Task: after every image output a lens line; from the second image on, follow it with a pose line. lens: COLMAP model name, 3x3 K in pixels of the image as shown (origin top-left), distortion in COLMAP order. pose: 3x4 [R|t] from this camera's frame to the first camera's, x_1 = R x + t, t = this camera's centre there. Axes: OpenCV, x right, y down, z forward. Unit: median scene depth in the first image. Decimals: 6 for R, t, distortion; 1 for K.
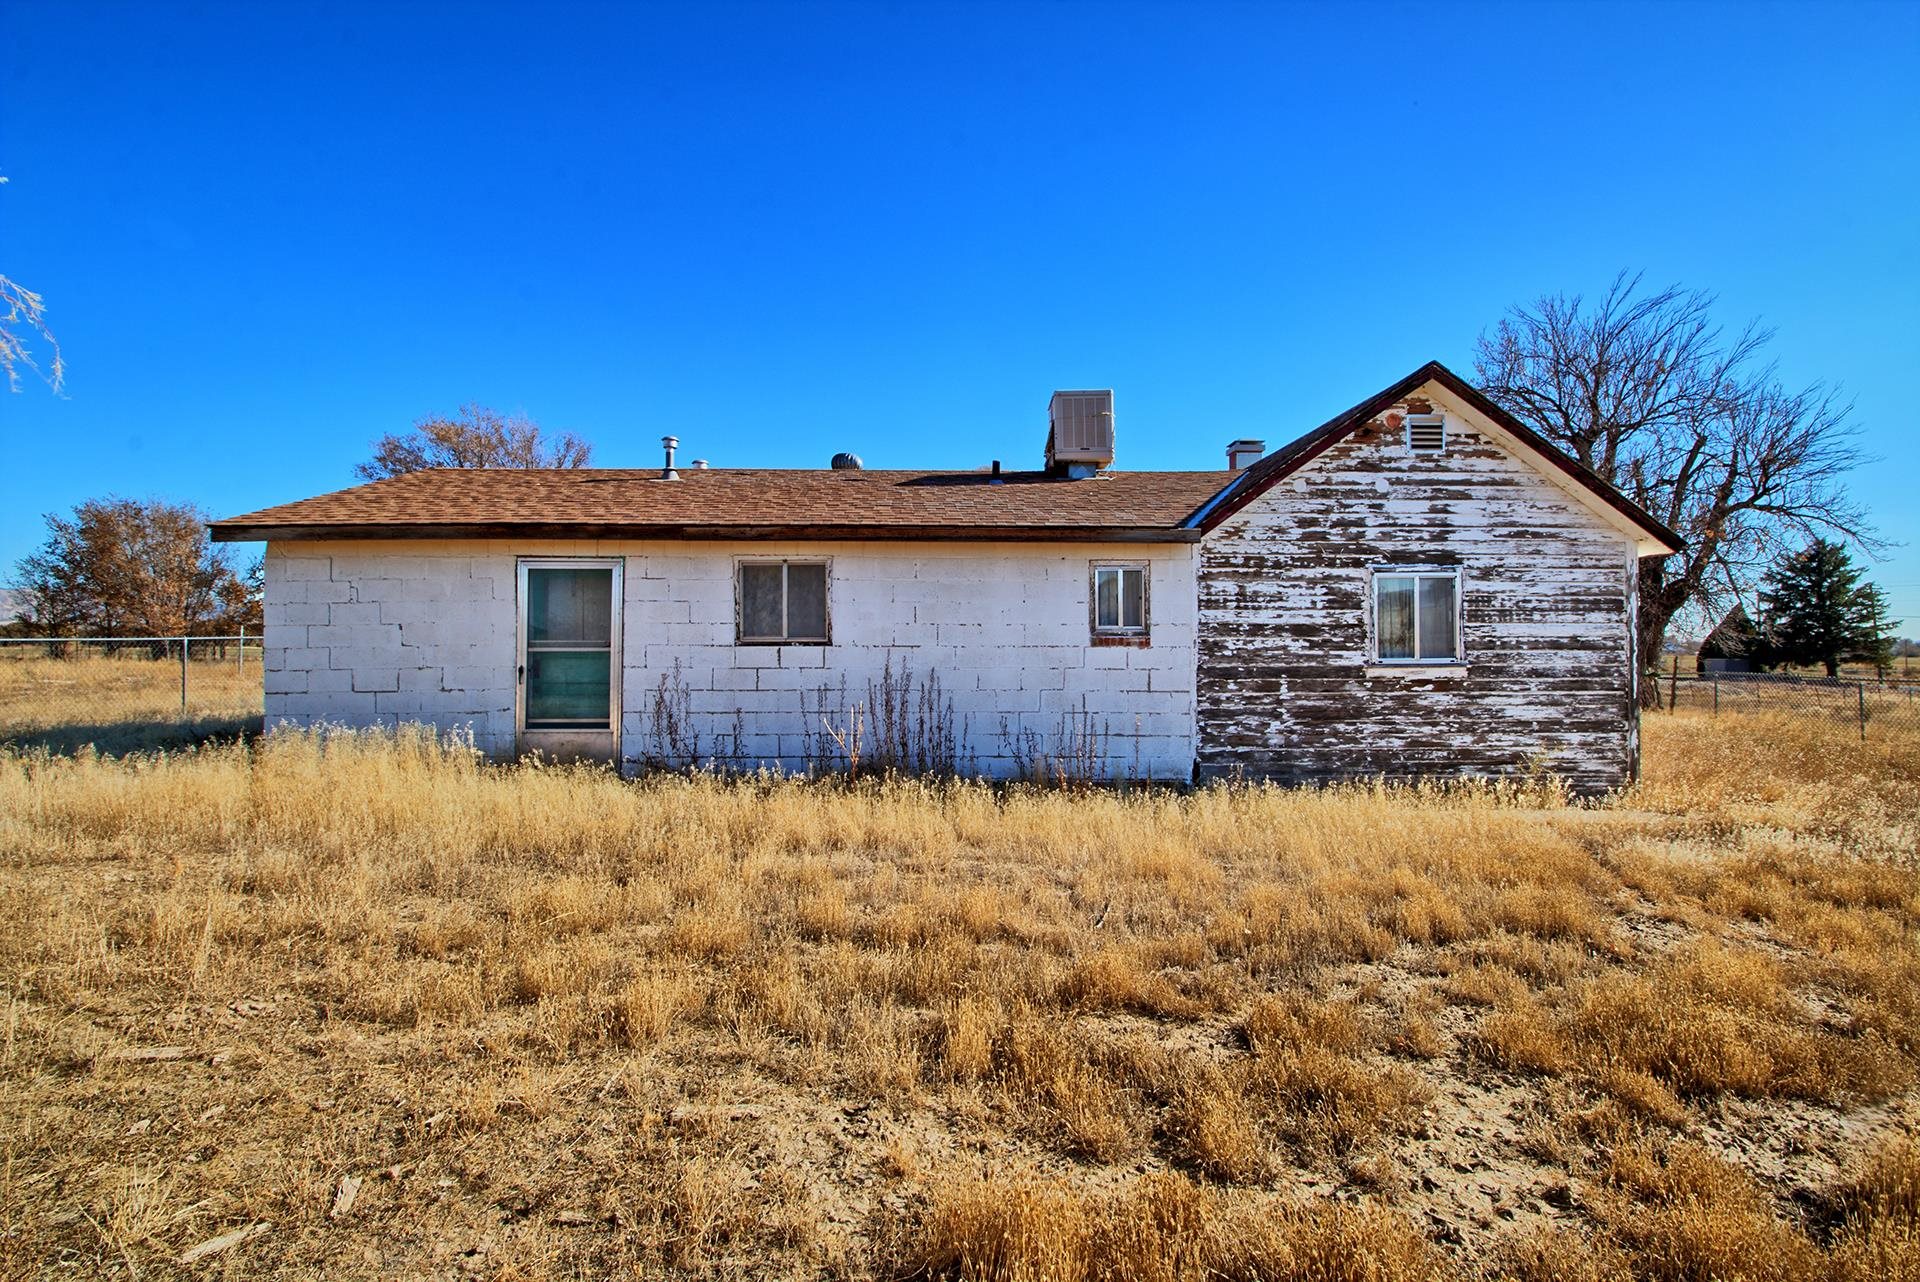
lens RADIAL K [[870.5, 0, 968.6], [0, 870.5, 626.6], [0, 0, 1]] dist [-0.005516, -0.002104]
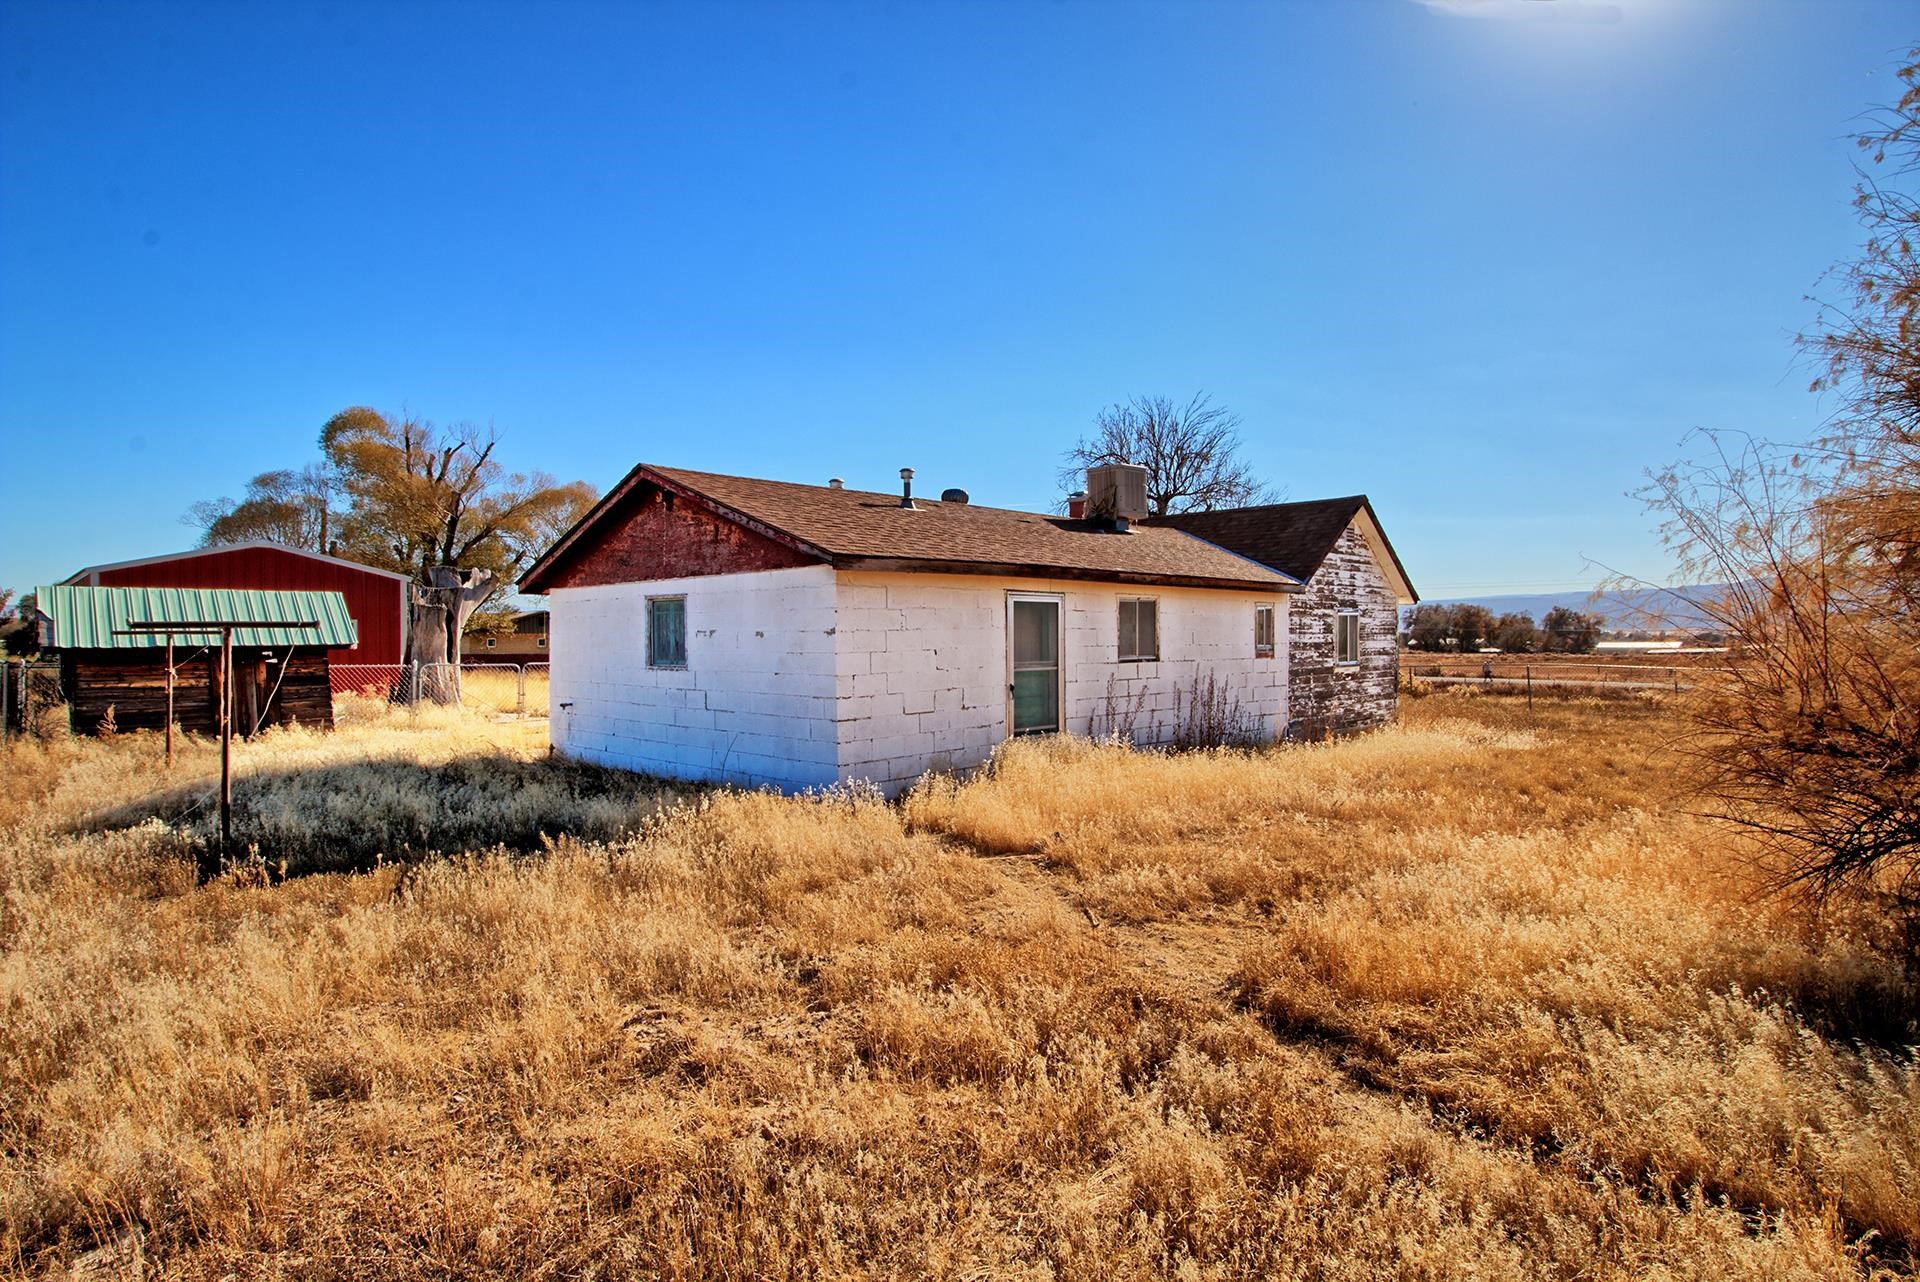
lens RADIAL K [[1043.0, 0, 970.6], [0, 1043.0, 640.7], [0, 0, 1]] dist [-0.024885, -0.000018]
pose [[0.717297, -0.006797, 0.696734, -1.487190], [-0.005839, 0.999859, 0.015766, -0.034060], [-0.696743, -0.015377, 0.717156, 0.027204]]
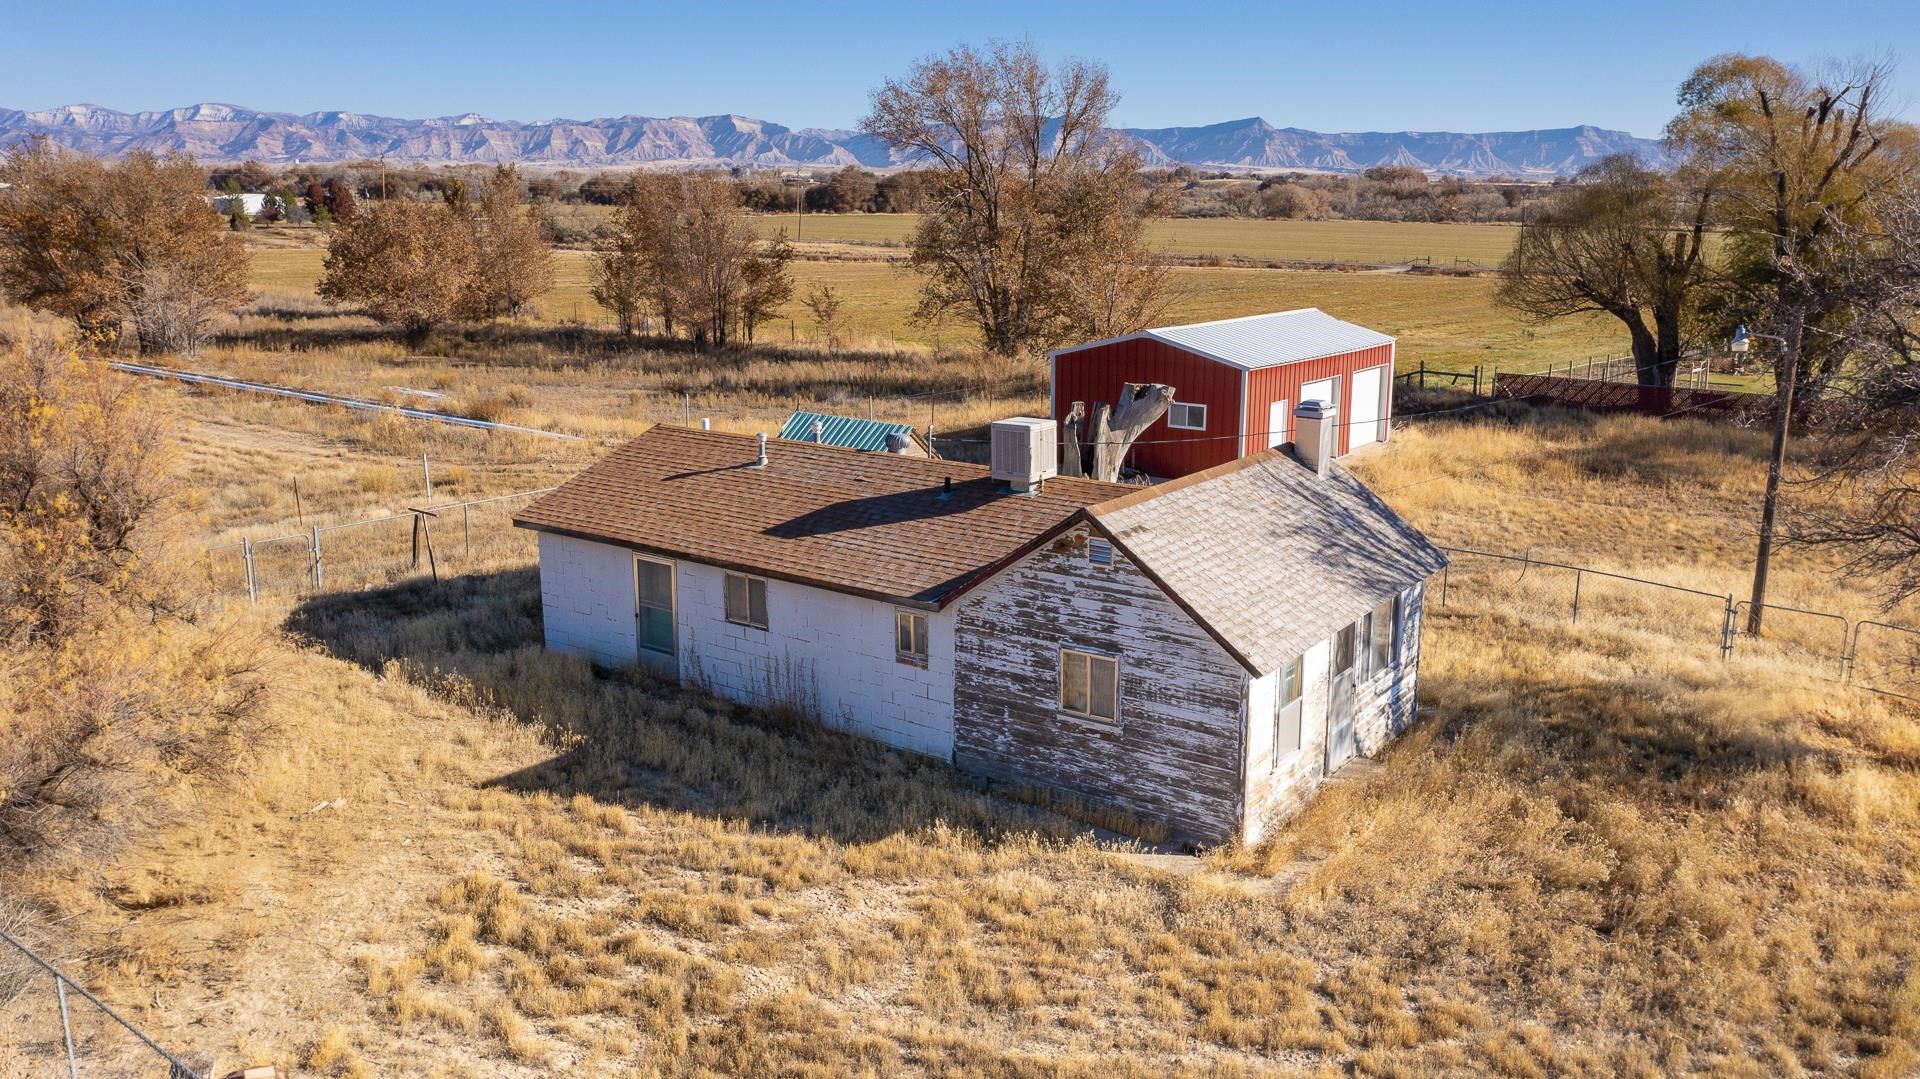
lens RADIAL K [[1523.0, 0, 962.2], [0, 1523.0, 537.5], [0, 0, 1]] dist [-0.011038, 0.003271]
pose [[0.796574, 0.138542, -0.588453, 1.710516], [0.006319, 0.971426, 0.237260, -0.790959], [0.604508, -0.192714, 0.772937, -0.893422]]
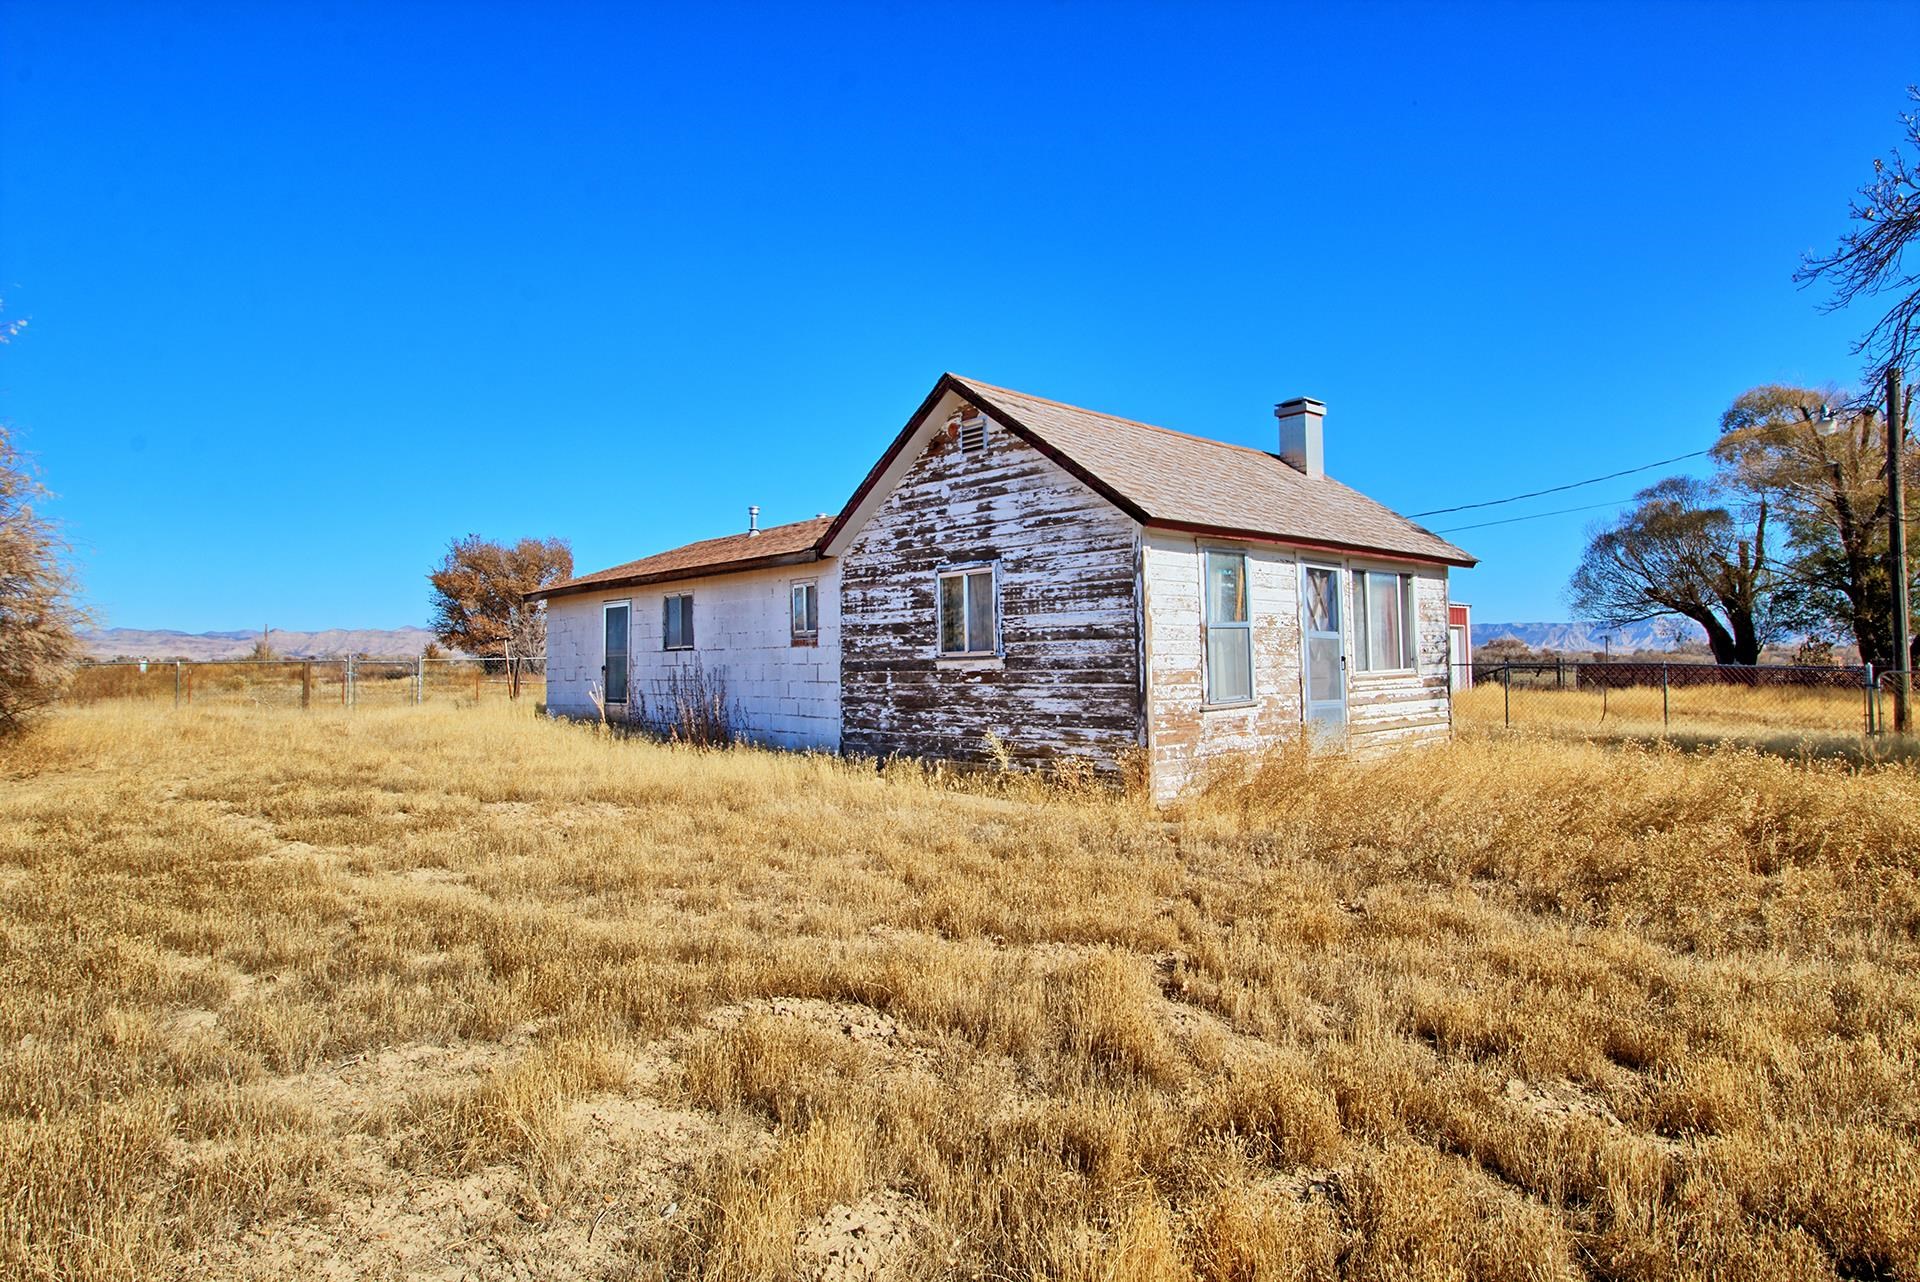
lens RADIAL K [[1063.9, 0, 972.6], [0, 1063.9, 629.2], [0, 0, 1]] dist [0.000226, -0.000414]
pose [[0.664688, -0.034341, -0.746331, 1.479760], [0.023695, 0.999410, -0.024883, 0.041728], [0.746745, -0.001145, 0.665110, 0.146542]]
